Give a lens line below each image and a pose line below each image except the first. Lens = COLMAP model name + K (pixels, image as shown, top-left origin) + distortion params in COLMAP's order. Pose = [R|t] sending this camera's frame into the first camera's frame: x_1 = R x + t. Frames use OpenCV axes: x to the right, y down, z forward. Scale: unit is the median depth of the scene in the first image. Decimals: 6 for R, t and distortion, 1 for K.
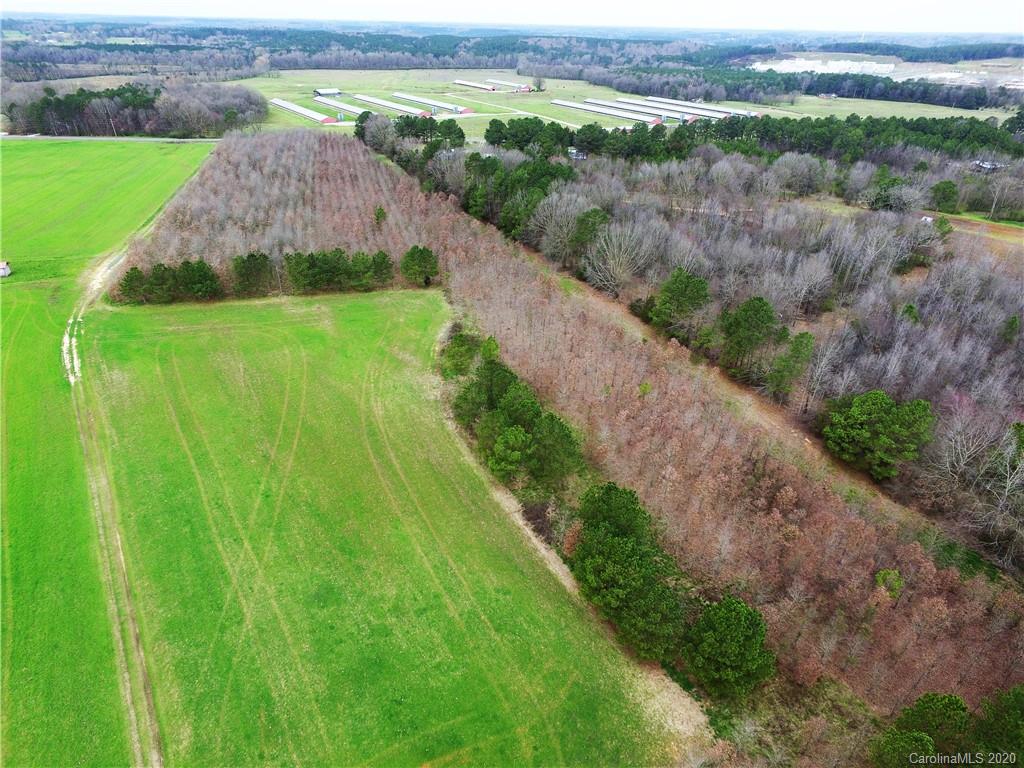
lens RADIAL K [[600.4, 0, 509.2], [0, 600.4, 387.6], [0, 0, 1]] dist [-0.015705, 0.016753]
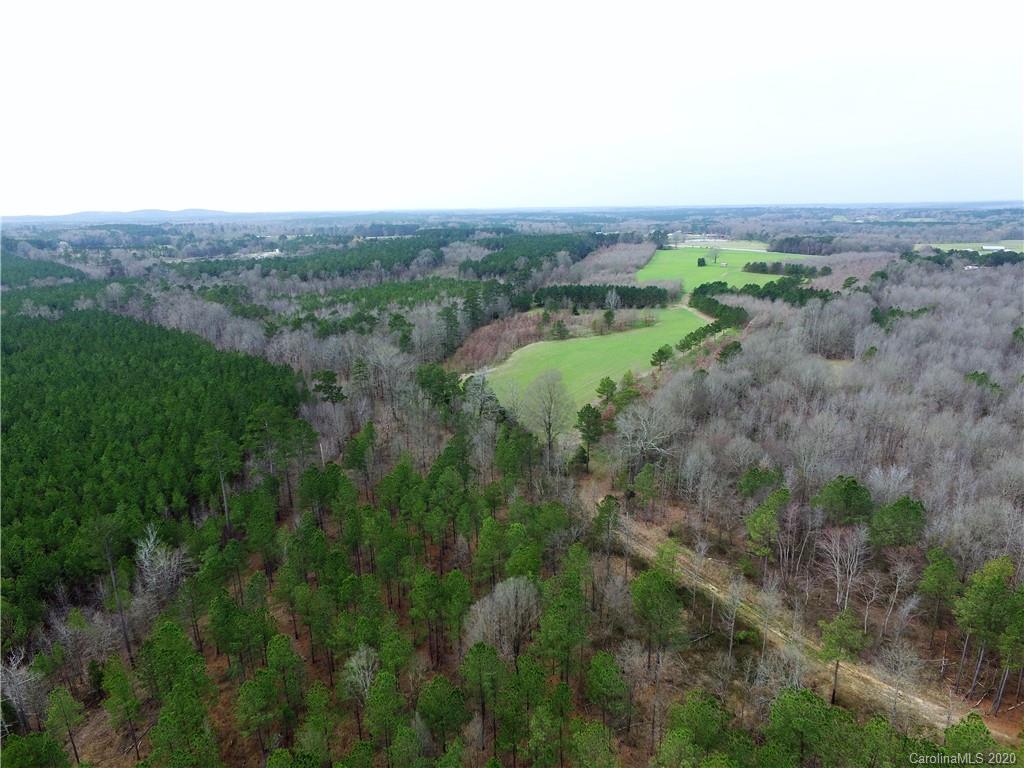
lens RADIAL K [[600.4, 0, 508.9], [0, 600.4, 384.5], [0, 0, 1]] dist [-0.015705, 0.016753]
pose [[0.417909, 0.233865, -0.877872, 0.268554], [-0.454035, 0.890733, 0.021149, 0.131435], [0.786895, 0.389746, 0.478429, -0.204835]]
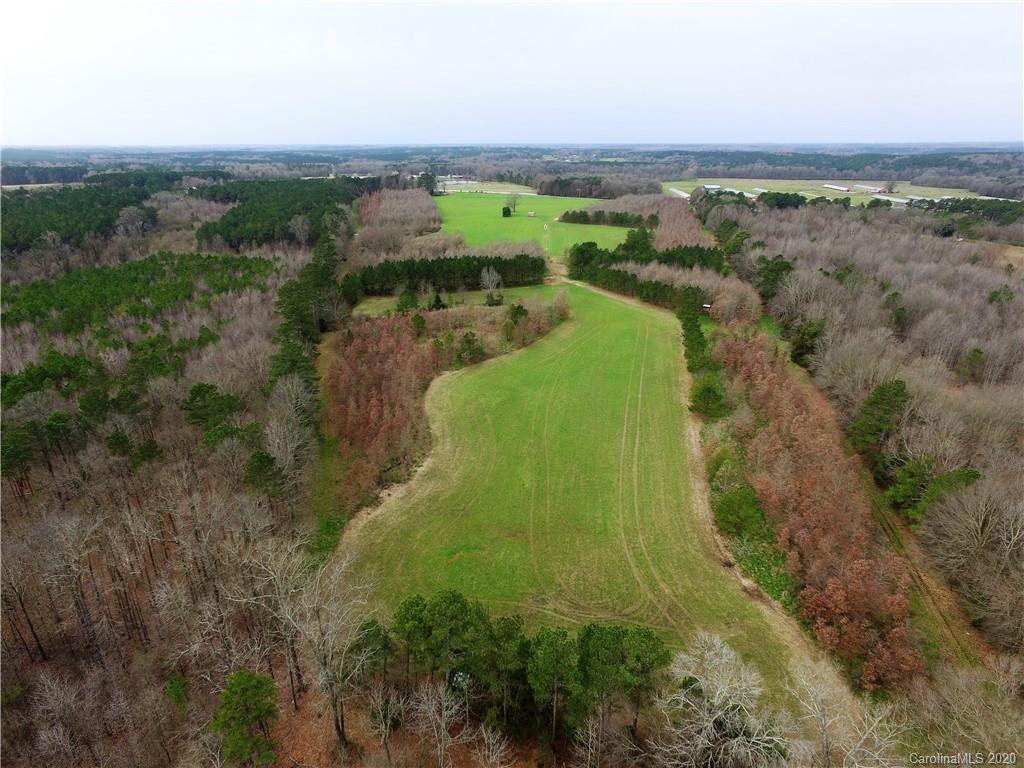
lens RADIAL K [[600.4, 0, 509.8], [0, 600.4, 380.8], [0, 0, 1]] dist [-0.015705, 0.016753]
pose [[0.781493, 0.210684, -0.587266, 0.151852], [-0.309880, 0.948026, -0.072260, 0.122671], [0.541519, 0.238453, 0.806162, -0.194230]]
